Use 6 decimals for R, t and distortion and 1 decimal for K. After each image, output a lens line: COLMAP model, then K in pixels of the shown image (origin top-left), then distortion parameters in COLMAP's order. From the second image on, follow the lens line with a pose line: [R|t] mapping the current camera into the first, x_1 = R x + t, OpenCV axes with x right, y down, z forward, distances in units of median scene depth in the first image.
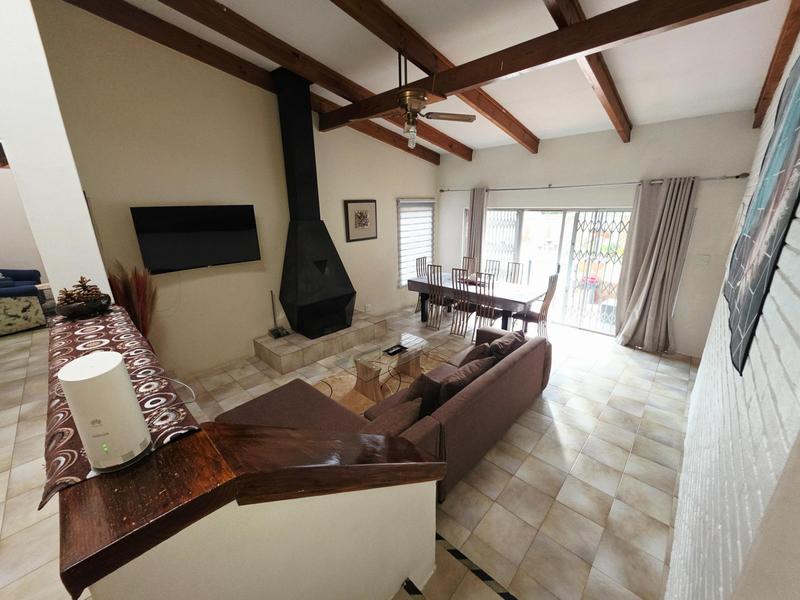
lens RADIAL K [[315.4, 0, 400.0], [0, 315.4, 300.0], [0, 0, 1]] dist [-0.001333, 0.000002]
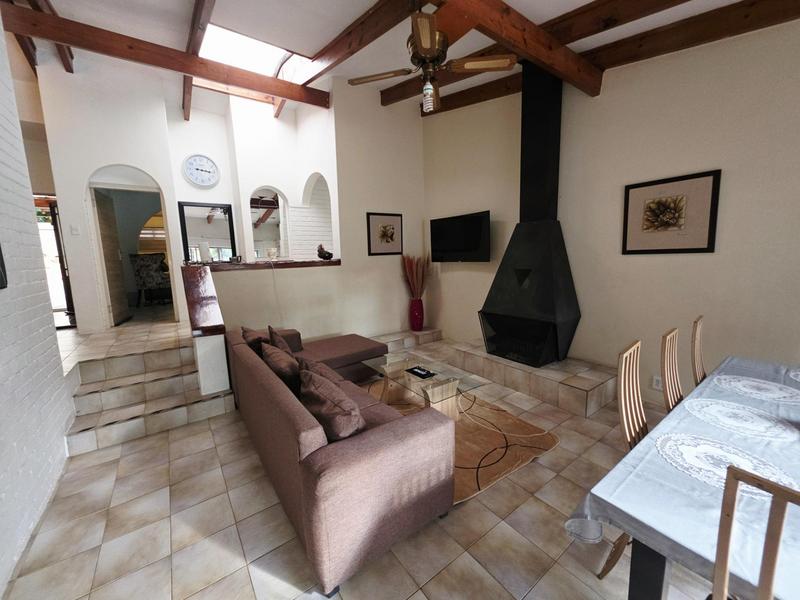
lens RADIAL K [[317.0, 0, 400.0], [0, 317.0, 300.0], [0, 0, 1]] dist [0.001452, -0.000084]
pose [[-0.178592, 0.160231, -0.970789, 0.572847], [-0.257273, 0.944720, 0.203258, -0.126185], [0.949692, 0.286058, -0.127496, 0.770459]]
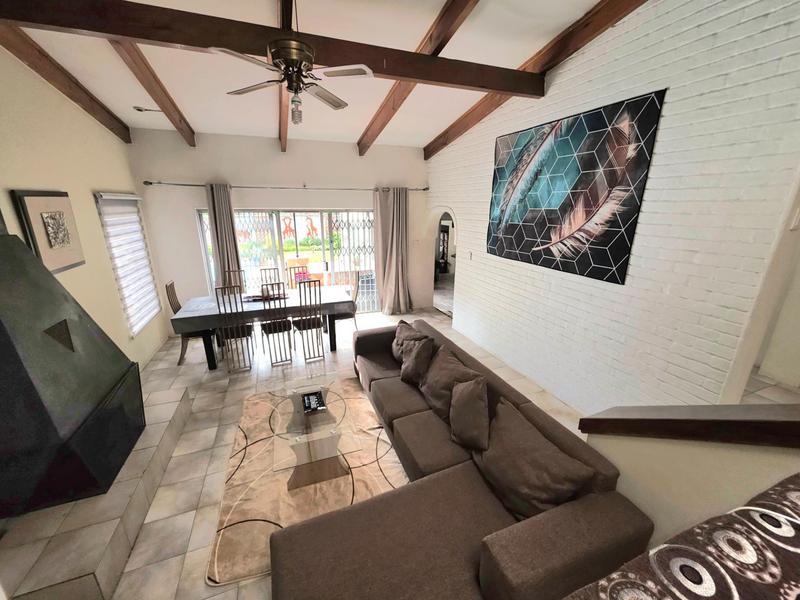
lens RADIAL K [[315.4, 0, 400.0], [0, 315.4, 300.0], [0, 0, 1]] dist [-0.001333, 0.000002]
pose [[0.429437, -0.244937, 0.869247, -0.395650], [0.252808, 0.956640, 0.144667, -0.092450], [-0.866990, 0.157628, 0.472738, 0.343530]]
